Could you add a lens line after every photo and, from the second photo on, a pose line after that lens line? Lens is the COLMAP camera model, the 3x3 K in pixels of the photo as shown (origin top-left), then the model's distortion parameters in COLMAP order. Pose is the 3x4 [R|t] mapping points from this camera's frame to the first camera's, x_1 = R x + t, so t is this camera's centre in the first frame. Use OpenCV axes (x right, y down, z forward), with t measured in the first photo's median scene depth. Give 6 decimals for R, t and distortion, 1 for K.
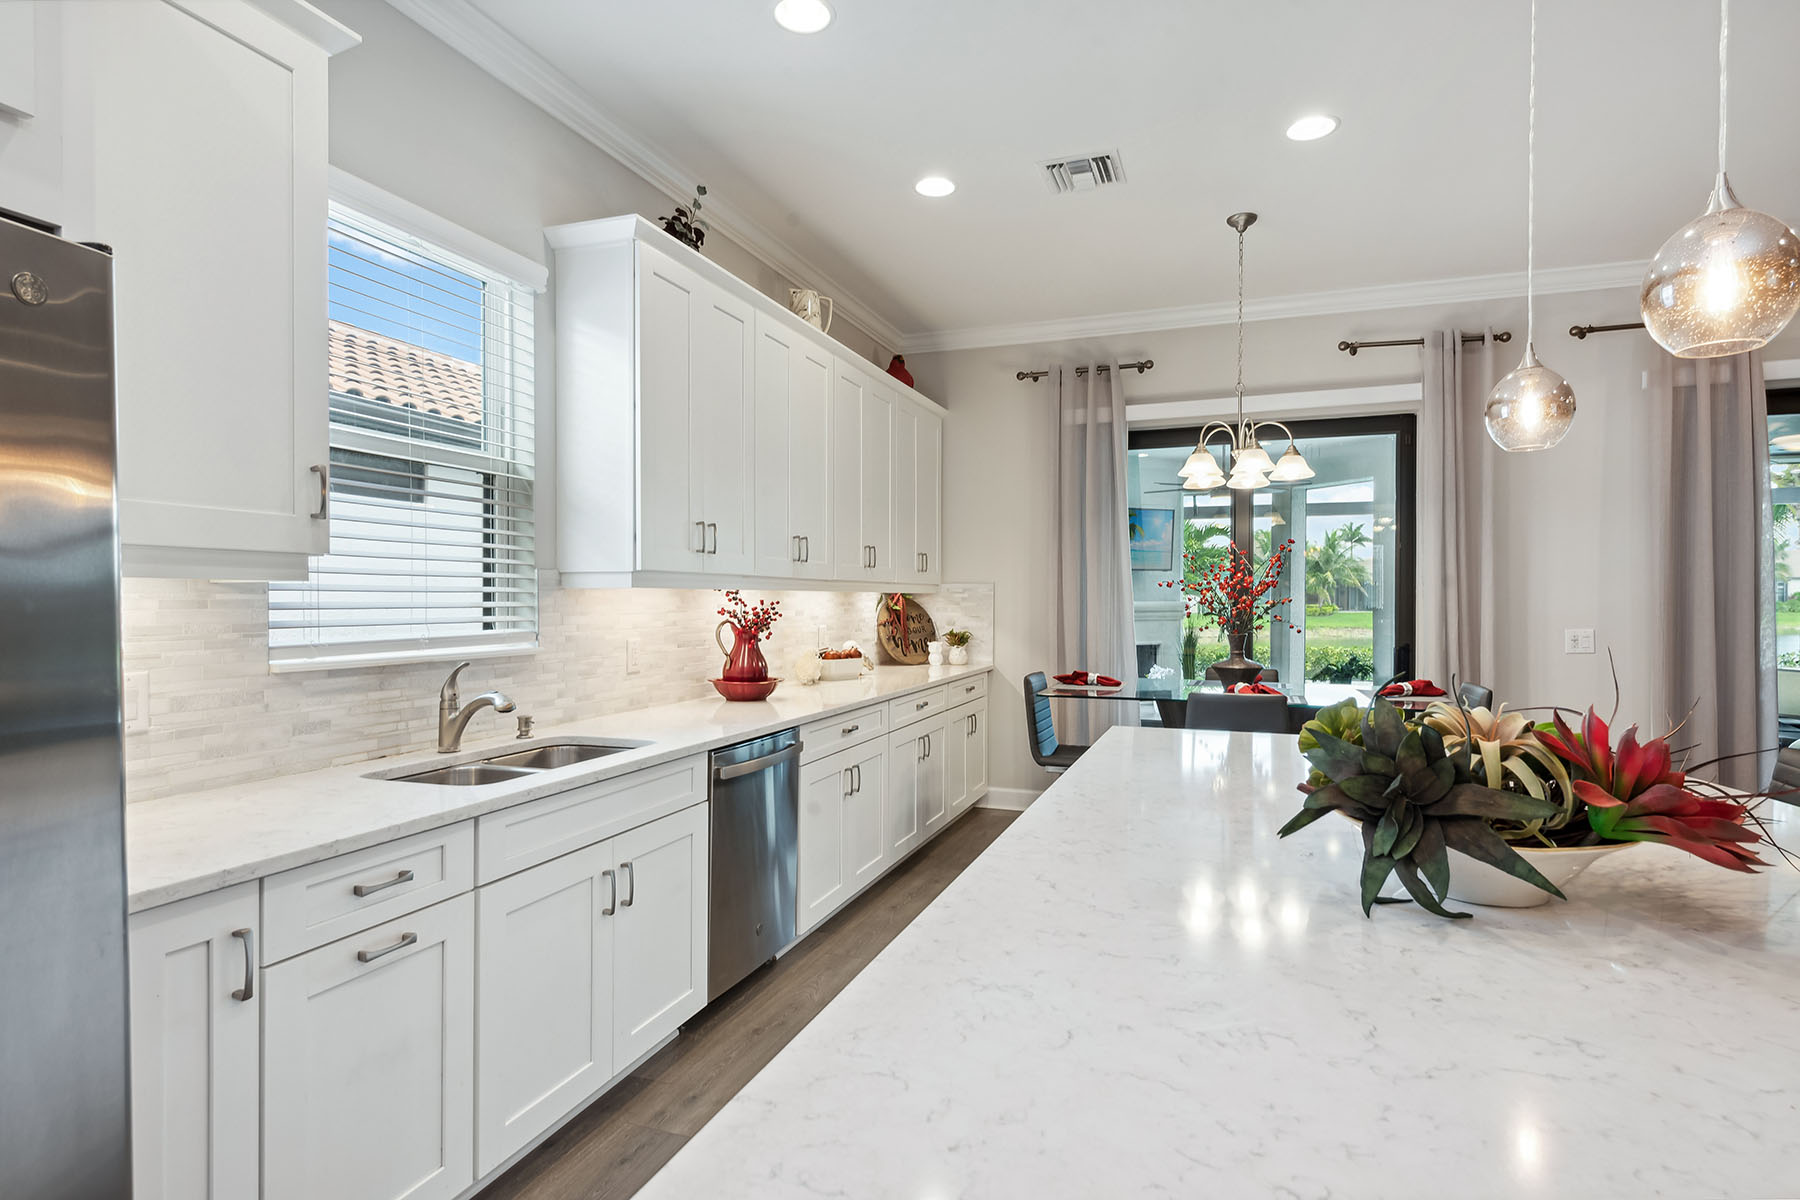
lens RADIAL K [[977.1, 0, 907.9], [0, 977.1, 610.3], [0, 0, 1]] dist [0.020639, -0.000027]
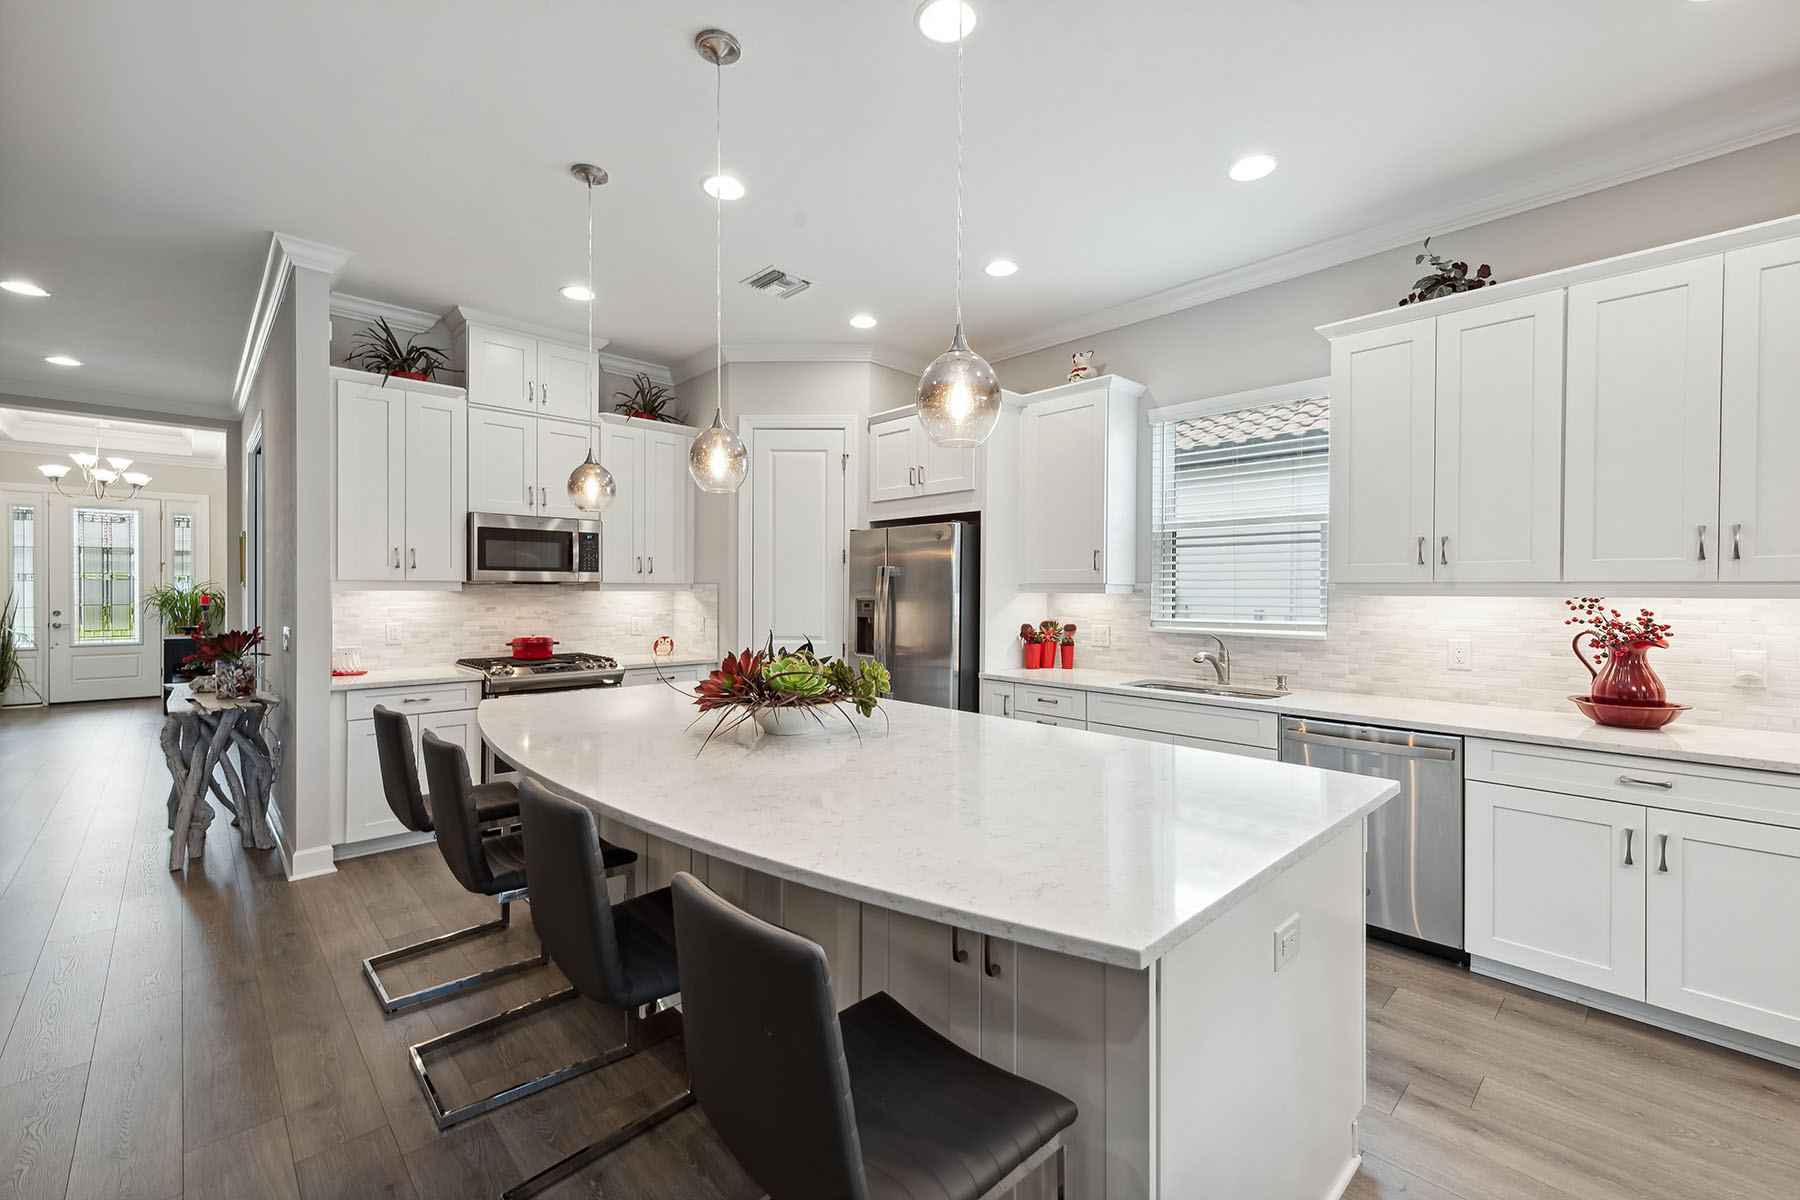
lens RADIAL K [[740.5, 0, 893.3], [0, 740.5, 594.8], [0, 0, 1]] dist [0.001466, 0.000035]
pose [[-0.465687, 0.006955, -0.884922, 0.727896], [-0.012557, 0.999817, 0.014465, -0.025423], [0.884860, 0.017848, -0.465515, 0.750334]]
